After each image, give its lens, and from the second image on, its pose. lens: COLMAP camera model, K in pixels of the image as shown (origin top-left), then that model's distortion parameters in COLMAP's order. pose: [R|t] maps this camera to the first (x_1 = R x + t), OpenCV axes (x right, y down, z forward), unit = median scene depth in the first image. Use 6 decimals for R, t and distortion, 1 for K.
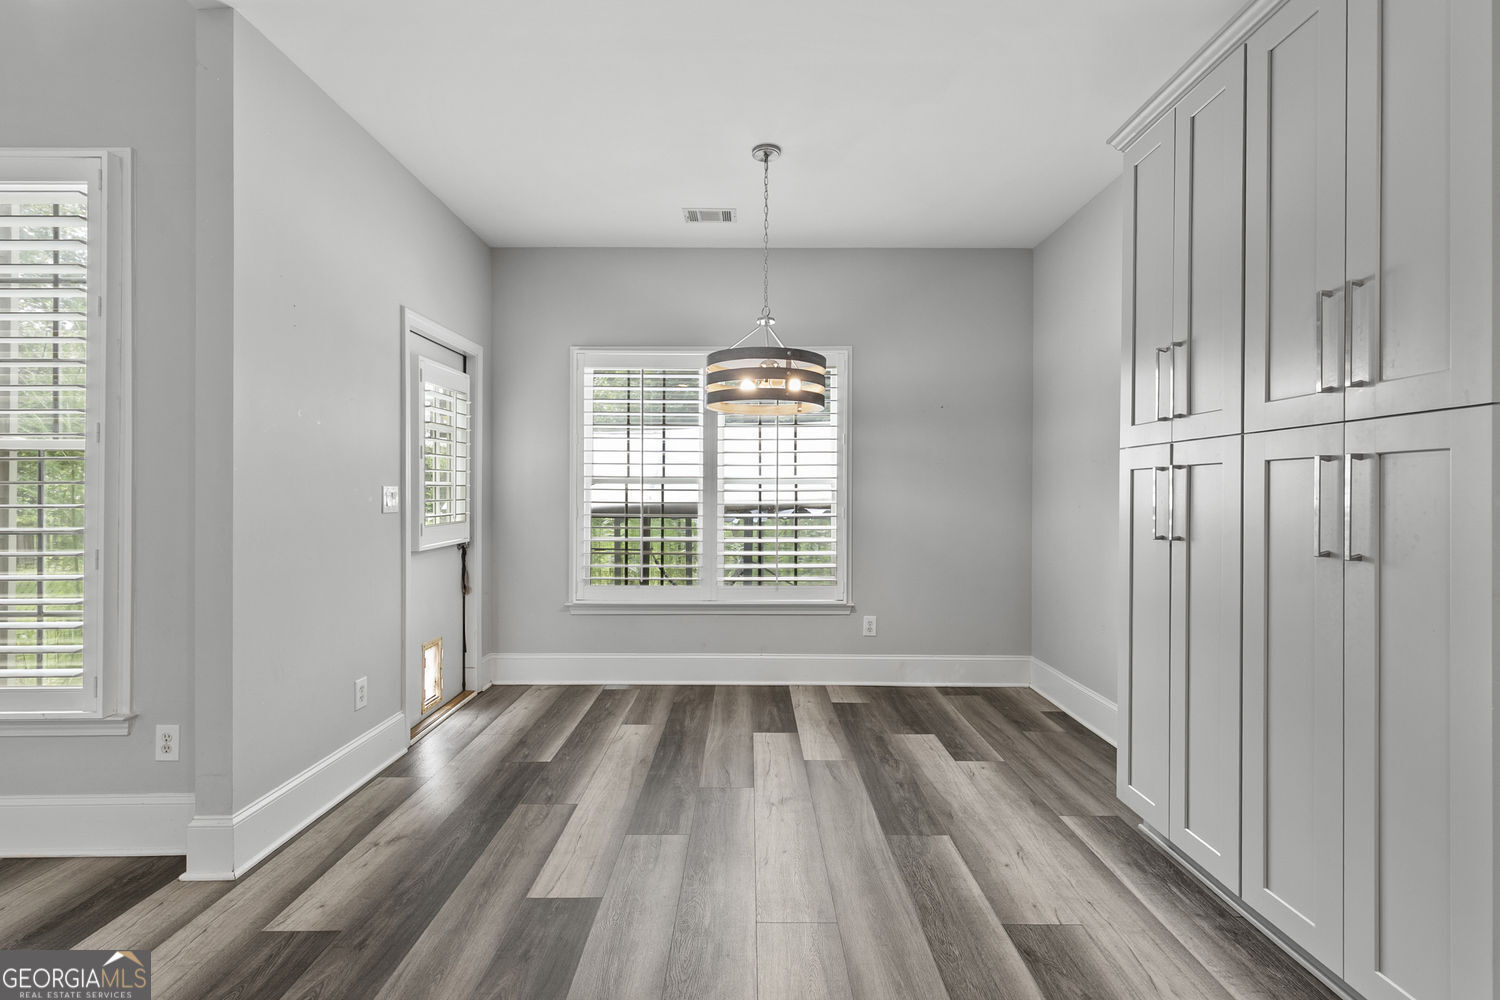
lens RADIAL K [[672.9, 0, 746.8], [0, 672.9, 495.4], [0, 0, 1]] dist [0.010049, -0.002654]
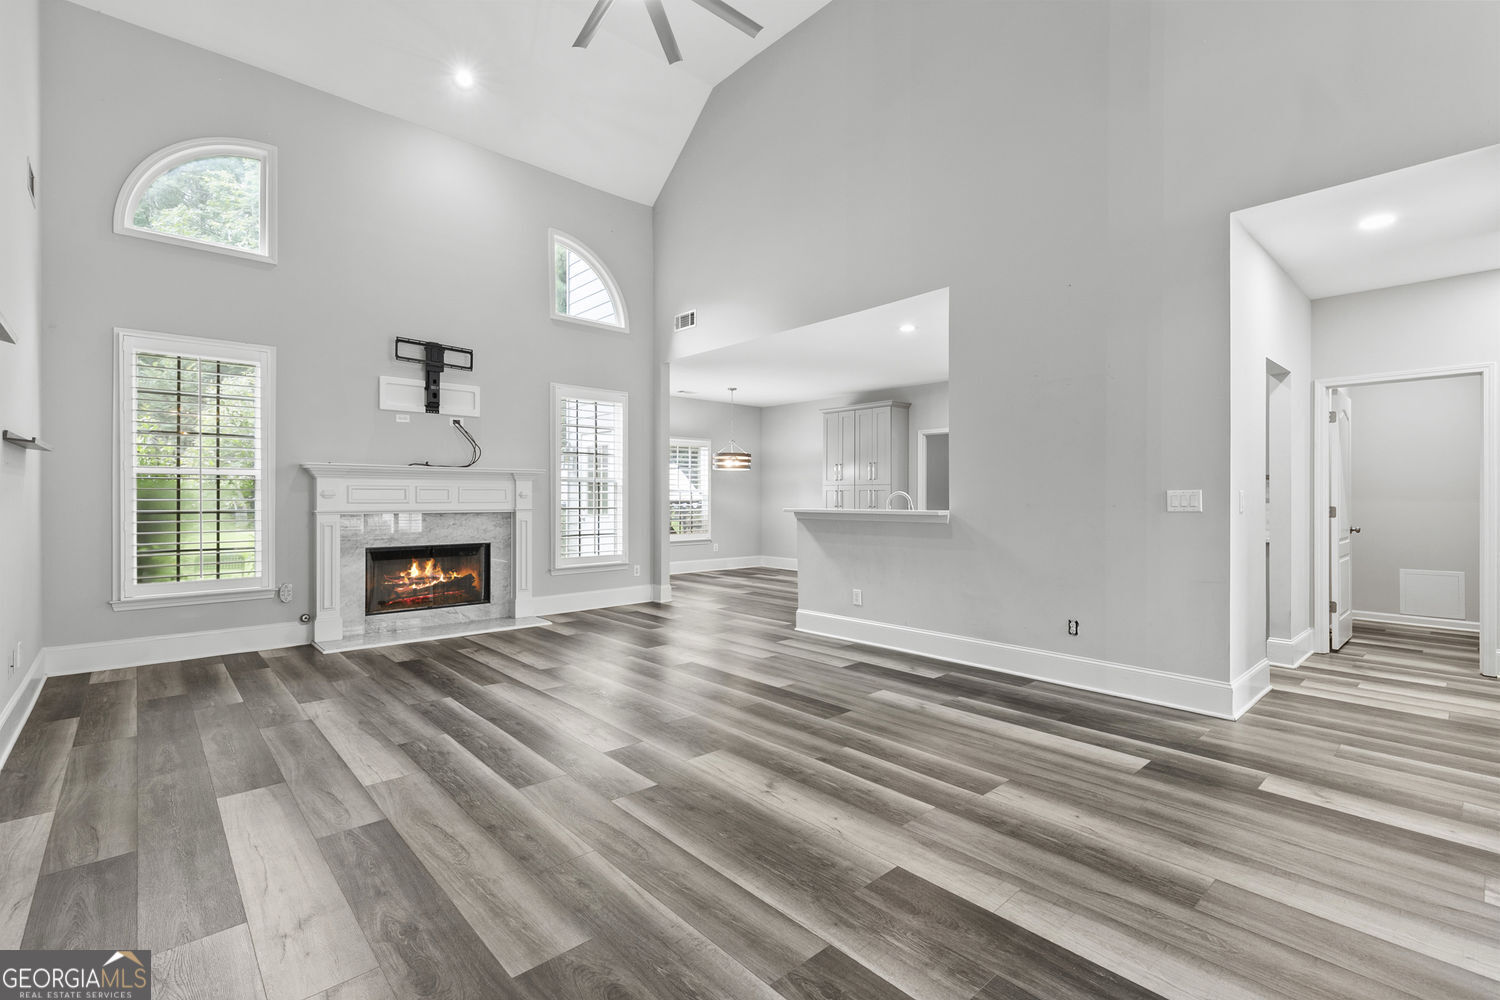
lens RADIAL K [[672.9, 0, 758.0], [0, 672.9, 493.4], [0, 0, 1]] dist [0.010049, -0.002654]
pose [[0.734341, 0.004767, 0.678764, -1.983393], [-0.000626, 0.999980, -0.006345, 0.003095], [-0.678781, 0.004235, 0.734329, -1.373490]]
